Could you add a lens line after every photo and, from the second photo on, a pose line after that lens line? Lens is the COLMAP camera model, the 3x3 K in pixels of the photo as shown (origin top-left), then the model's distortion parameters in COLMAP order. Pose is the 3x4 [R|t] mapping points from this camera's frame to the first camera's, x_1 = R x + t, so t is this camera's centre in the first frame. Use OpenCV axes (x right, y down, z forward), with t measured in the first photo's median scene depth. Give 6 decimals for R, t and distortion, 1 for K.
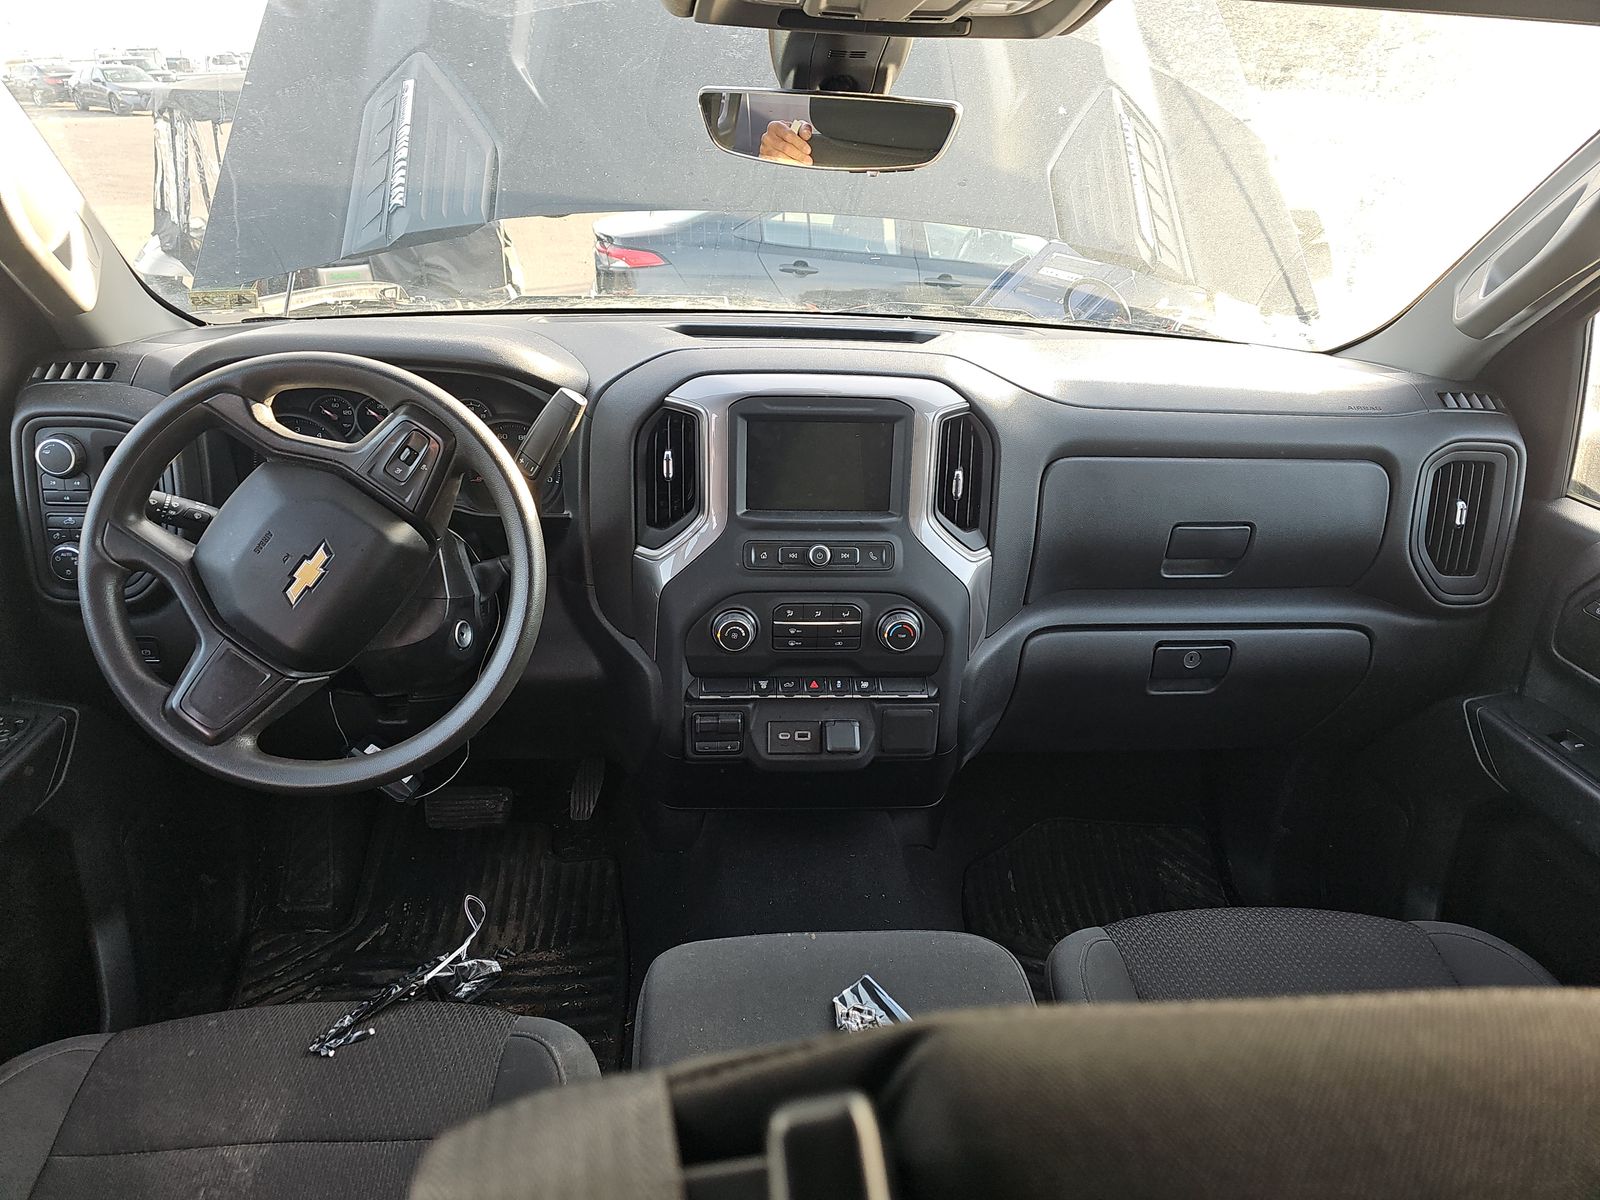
lens RADIAL K [[1074.5, 0, 800.5], [0, 1074.5, 597.1], [0, 0, 1]] dist [0.028827, -0.000710]
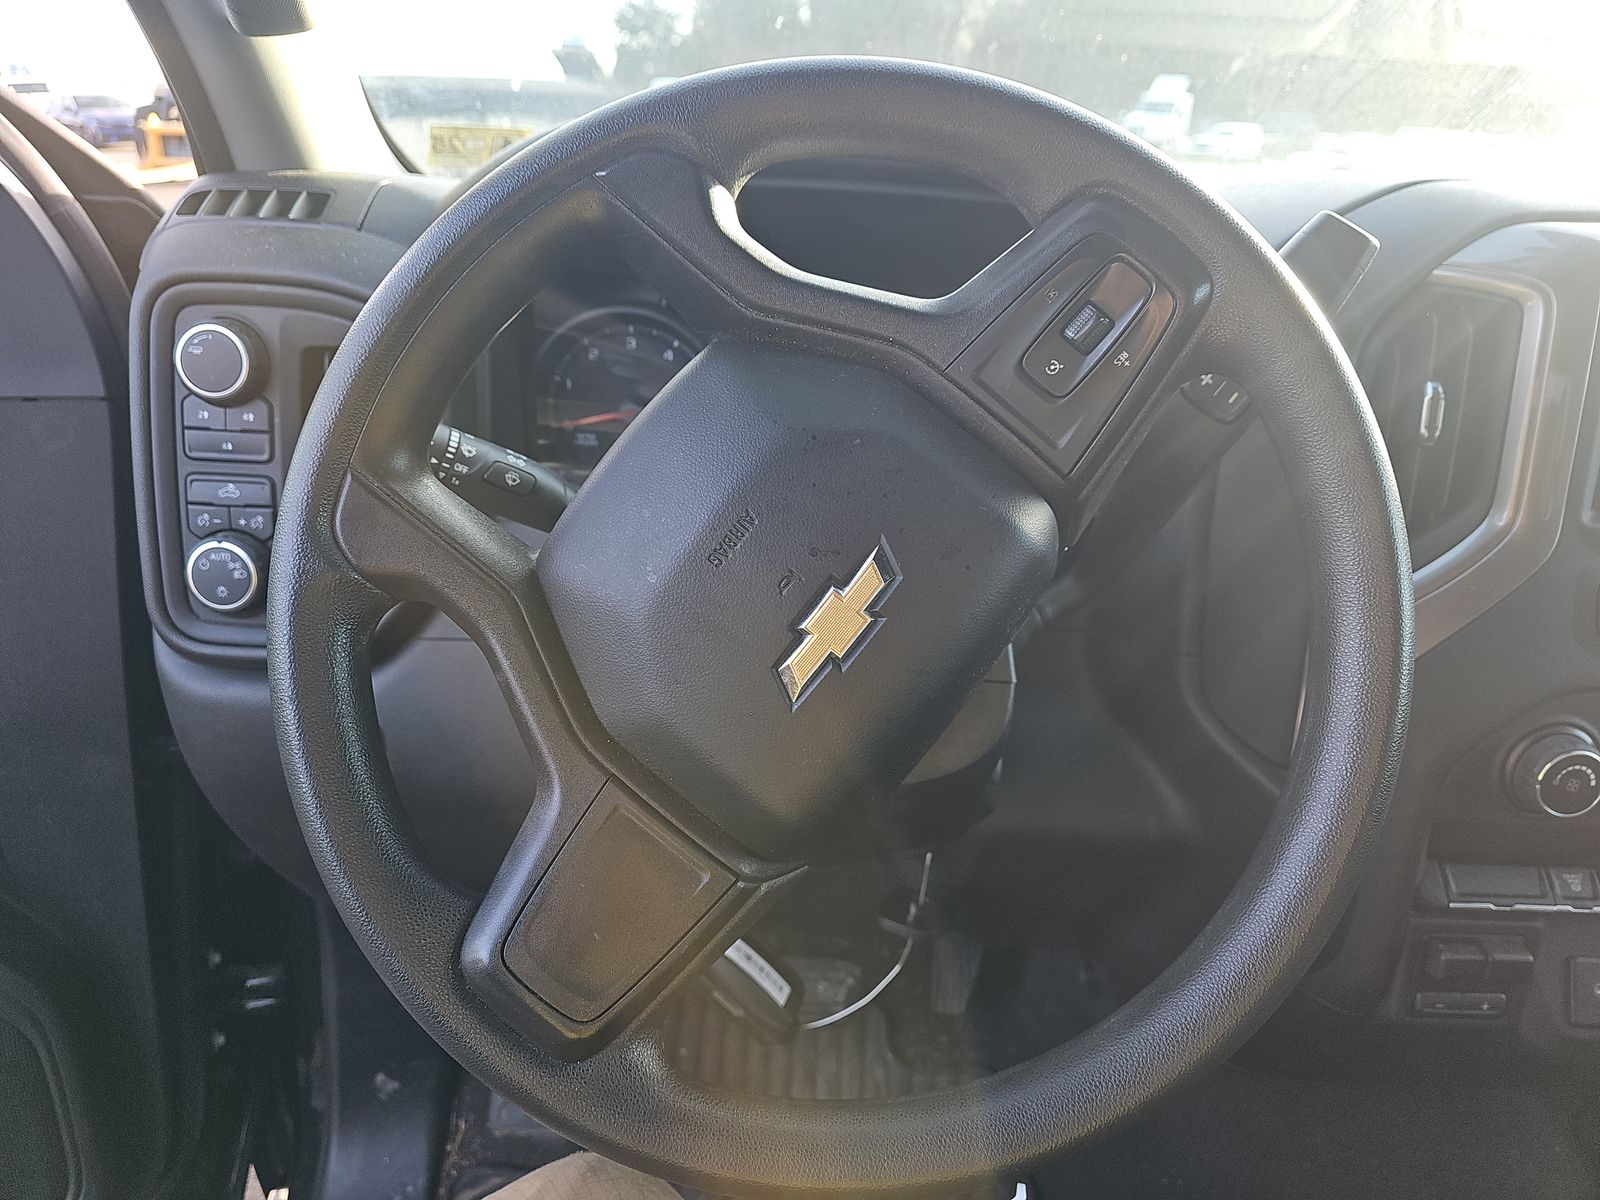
lens RADIAL K [[1074.5, 0, 797.1], [0, 1074.5, 606.2], [0, 0, 1]] dist [0.028827, -0.000710]
pose [[0.996239, 0.041458, -0.076081, -0.402068], [-0.043257, 0.998818, -0.022147, -0.017580], [0.075073, 0.025354, 0.996856, 0.566037]]
